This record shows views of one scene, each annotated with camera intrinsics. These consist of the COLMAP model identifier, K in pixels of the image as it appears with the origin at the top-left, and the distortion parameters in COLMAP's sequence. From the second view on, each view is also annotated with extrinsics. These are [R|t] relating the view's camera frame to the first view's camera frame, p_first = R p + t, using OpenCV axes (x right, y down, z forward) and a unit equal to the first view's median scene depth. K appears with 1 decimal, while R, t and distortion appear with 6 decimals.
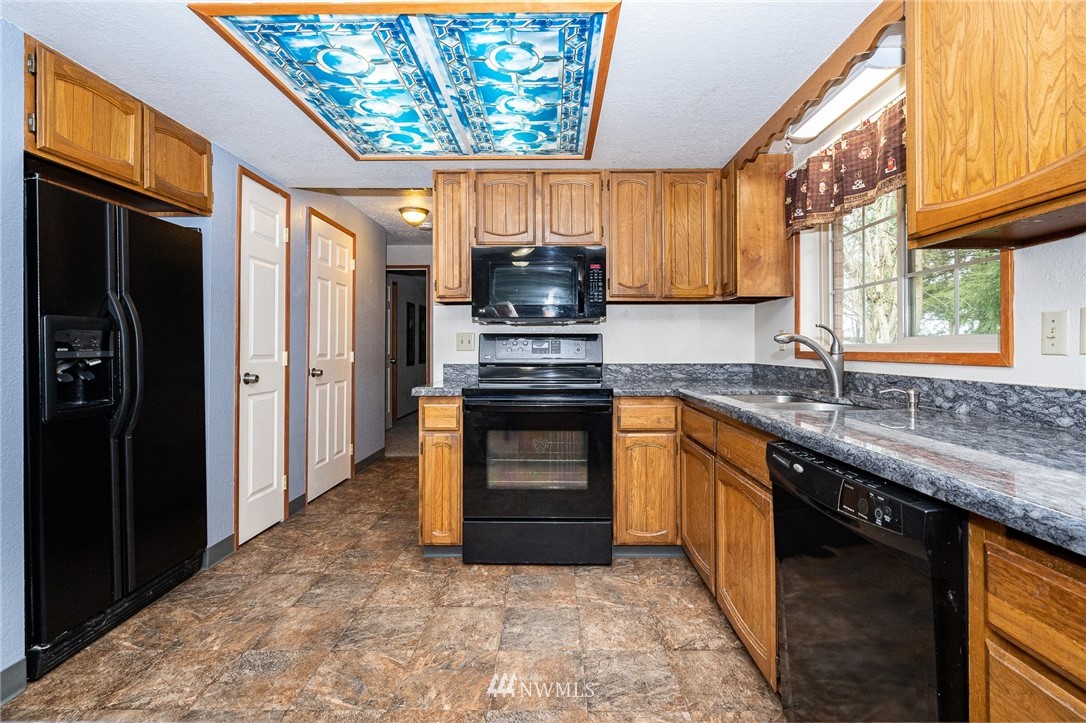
lens RADIAL K [[500.9, 0, 542.0], [0, 500.9, 350.4], [0, 0, 1]] dist [-0.001653, 0.000420]
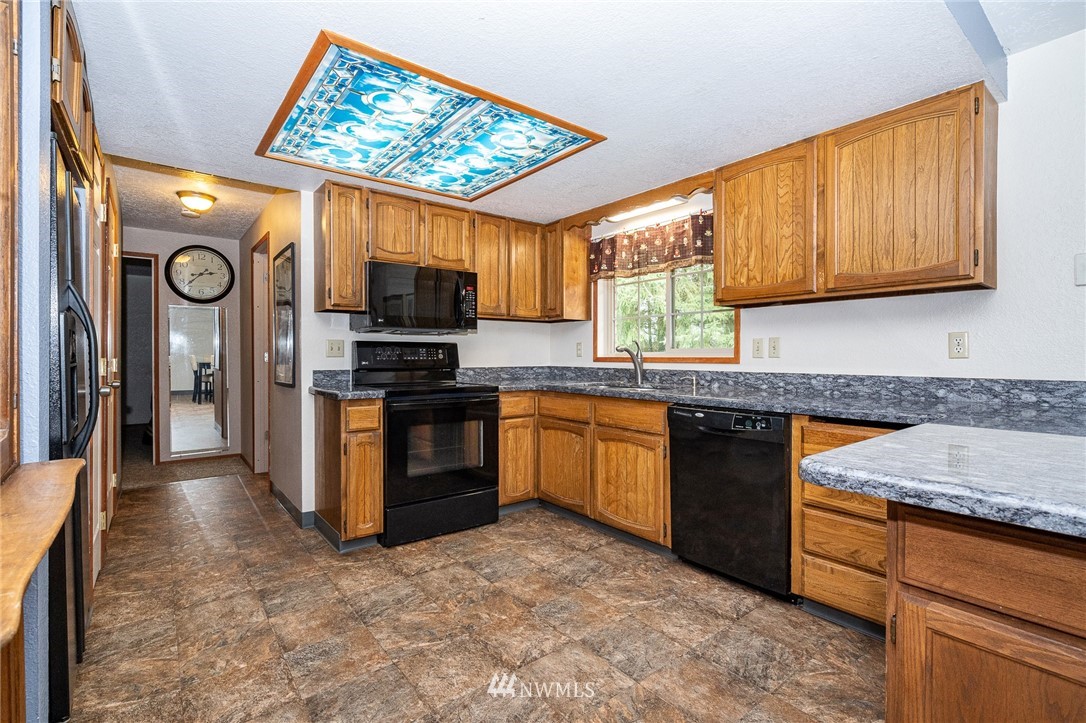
lens RADIAL K [[500.8, 0, 529.2], [0, 500.8, 364.3], [0, 0, 1]] dist [-0.001106, 0.000325]
pose [[0.784630, -0.008997, 0.619899, -0.697163], [0.001138, 0.999914, 0.013073, 0.003946], [-0.619964, -0.009552, 0.784572, -0.076395]]
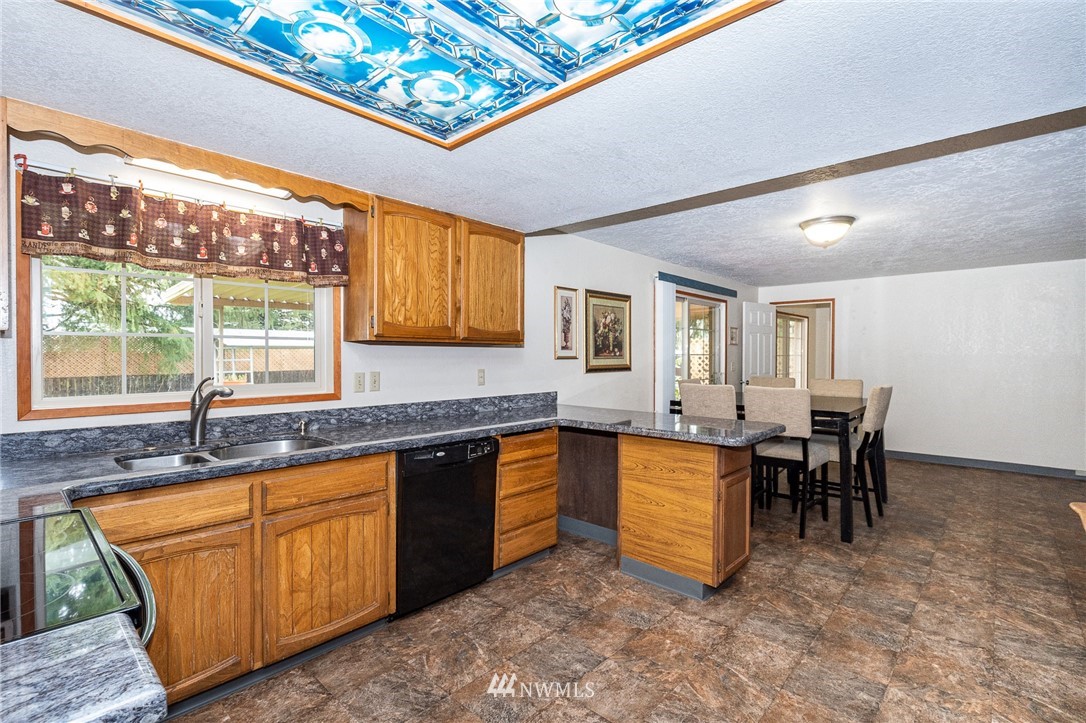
lens RADIAL K [[496.2, 0, 557.2], [0, 496.2, 366.9], [0, 0, 1]] dist [-0.001196, 0.000001]
pose [[-0.758442, -0.012464, 0.651621, -0.640552], [0.002852, 0.999744, 0.022443, -0.089126], [-0.651734, 0.018880, -0.758213, 1.237253]]
